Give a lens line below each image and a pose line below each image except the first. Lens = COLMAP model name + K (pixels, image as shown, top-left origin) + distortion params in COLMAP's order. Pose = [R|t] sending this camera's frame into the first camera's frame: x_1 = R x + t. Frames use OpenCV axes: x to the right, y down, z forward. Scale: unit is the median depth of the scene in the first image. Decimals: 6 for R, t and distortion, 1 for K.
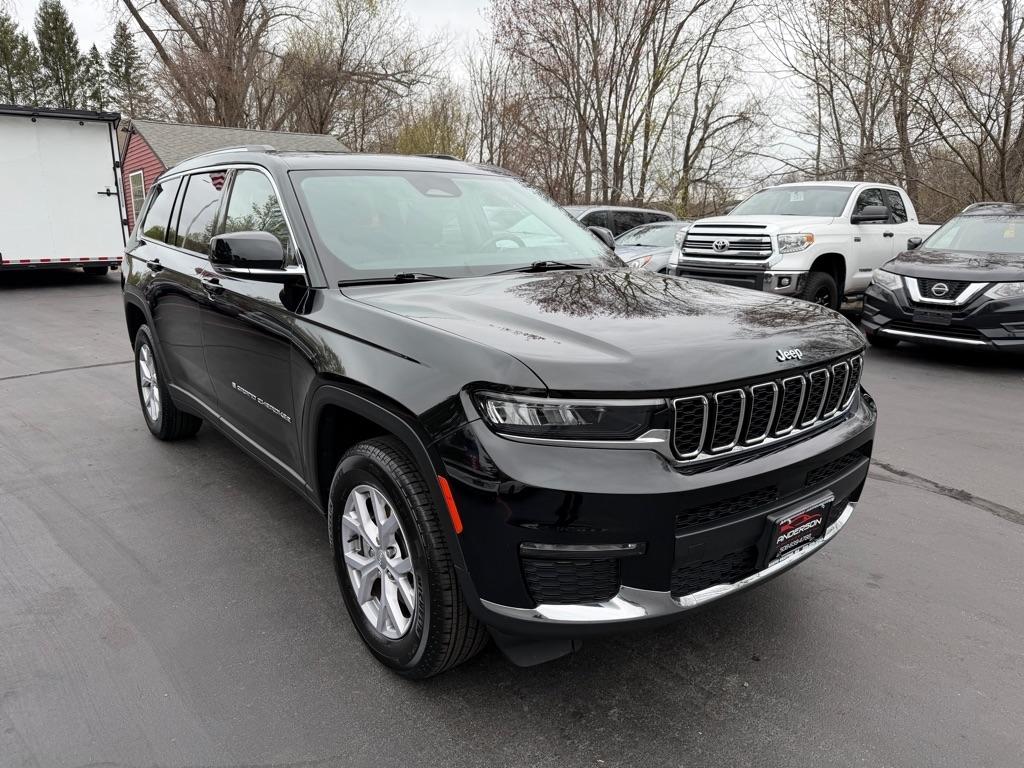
lens RADIAL K [[743.9, 0, 510.5], [0, 743.9, 386.1], [0, 0, 1]] dist [-0.007159, 0.002917]
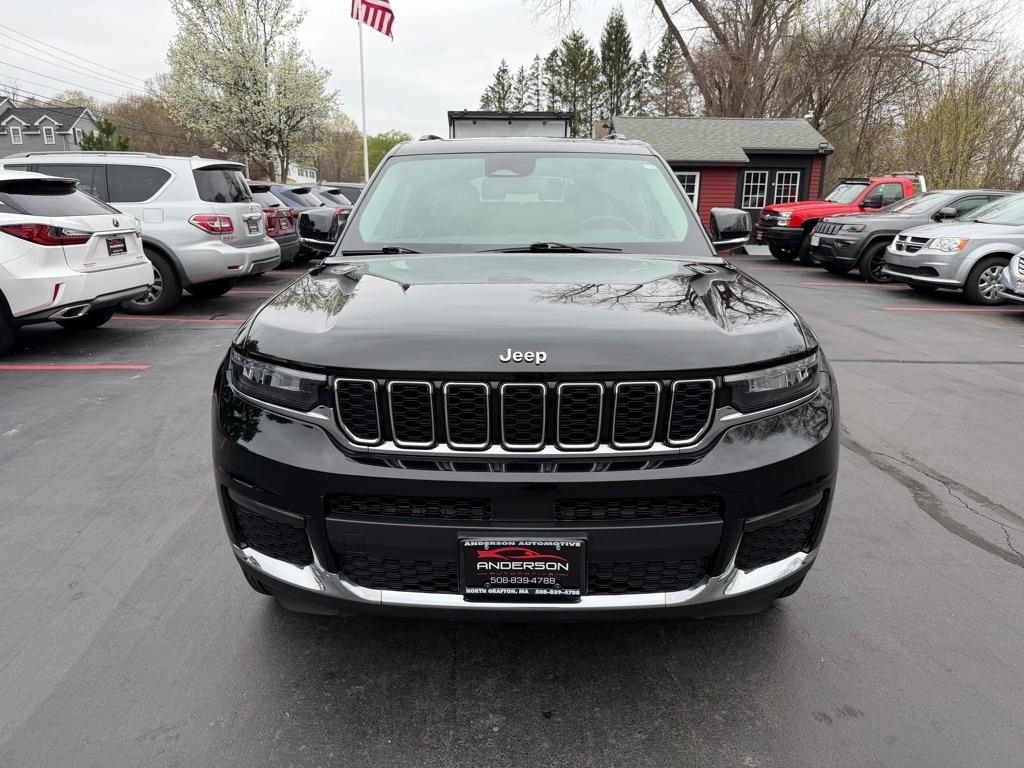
lens RADIAL K [[735.3, 0, 505.5], [0, 735.3, 383.8], [0, 0, 1]] dist [0.024541, -0.032019]
pose [[0.770972, 0.156169, -0.617425, 0.205159], [-0.148471, 0.986830, 0.064209, -0.014469], [0.619321, 0.042166, 0.784004, 0.079187]]
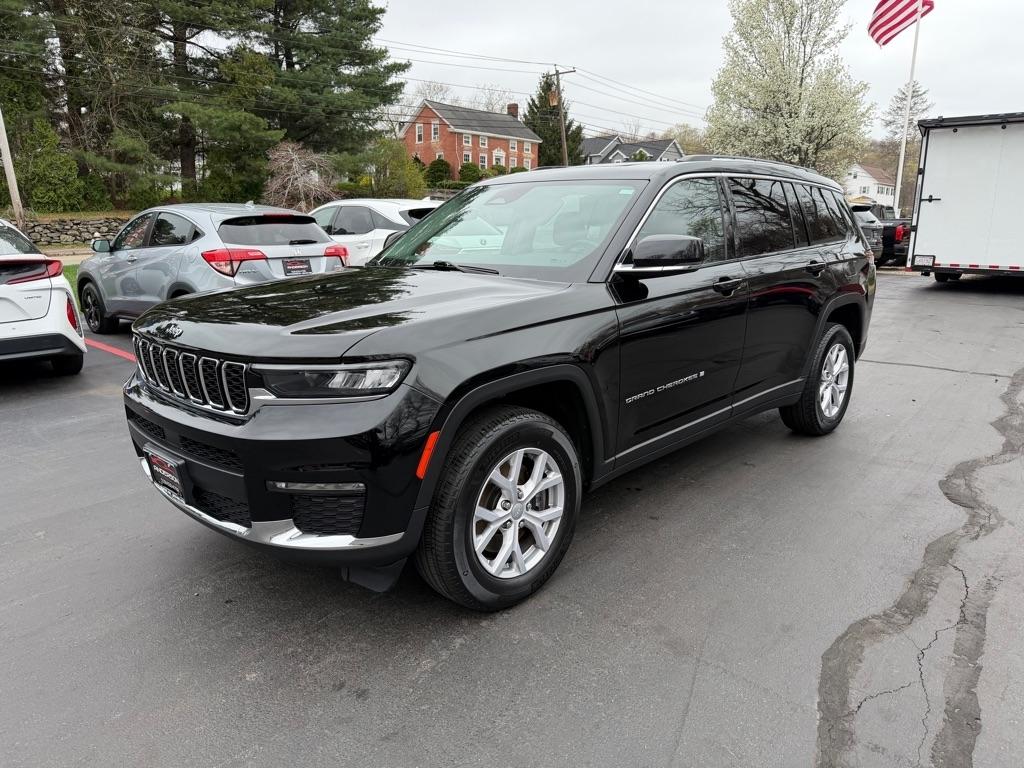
lens RADIAL K [[735.3, 0, 505.5], [0, 735.3, 383.8], [0, 0, 1]] dist [0.024541, -0.032019]
pose [[0.132688, 0.216370, -0.967253, 0.386837], [-0.227026, 0.956572, 0.182837, -0.072195], [0.964807, 0.195332, 0.176047, 0.310313]]
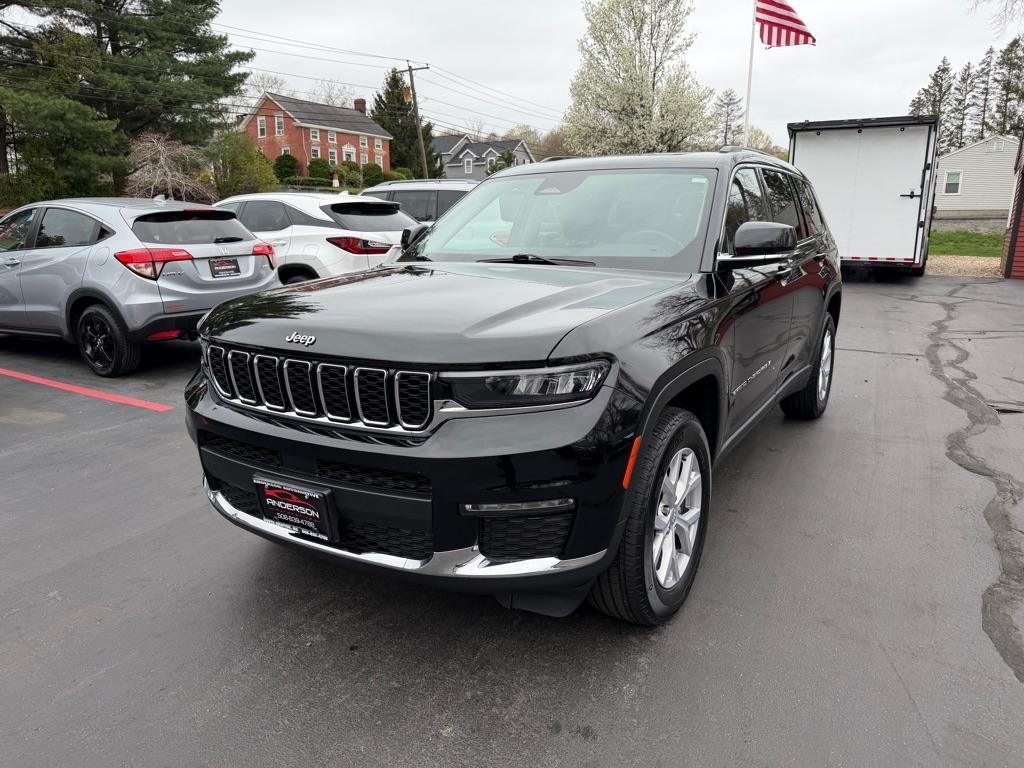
lens RADIAL K [[743.9, 0, 510.5], [0, 743.9, 386.1], [0, 0, 1]] dist [-0.007159, 0.002917]
pose [[0.343141, 0.206467, -0.916311, 0.339002], [-0.211689, 0.967443, 0.138715, -0.043492], [0.915119, 0.146374, 0.375676, 0.206950]]
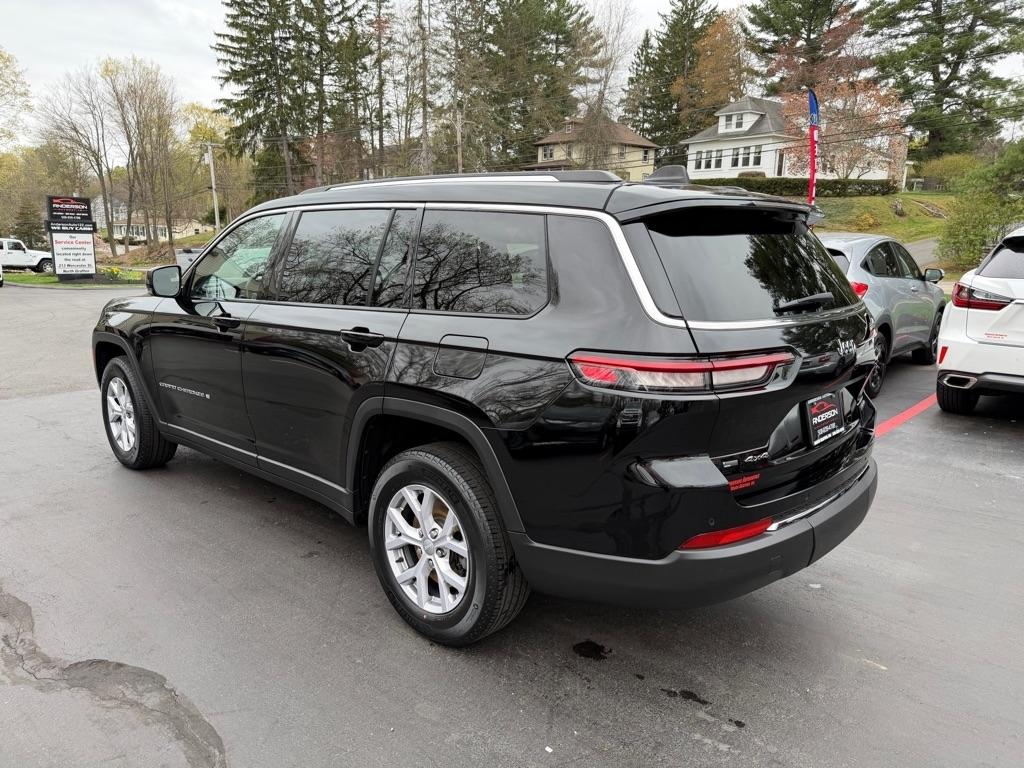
lens RADIAL K [[719.0, 0, 513.7], [0, 719.0, 394.3], [0, 0, 1]] dist [0.019746, -0.022433]
pose [[-0.989235, 0.023677, -0.144408, -0.090737], [-0.041297, 0.901543, 0.430714, -0.215394], [0.140388, 0.432041, -0.890860, 0.869377]]
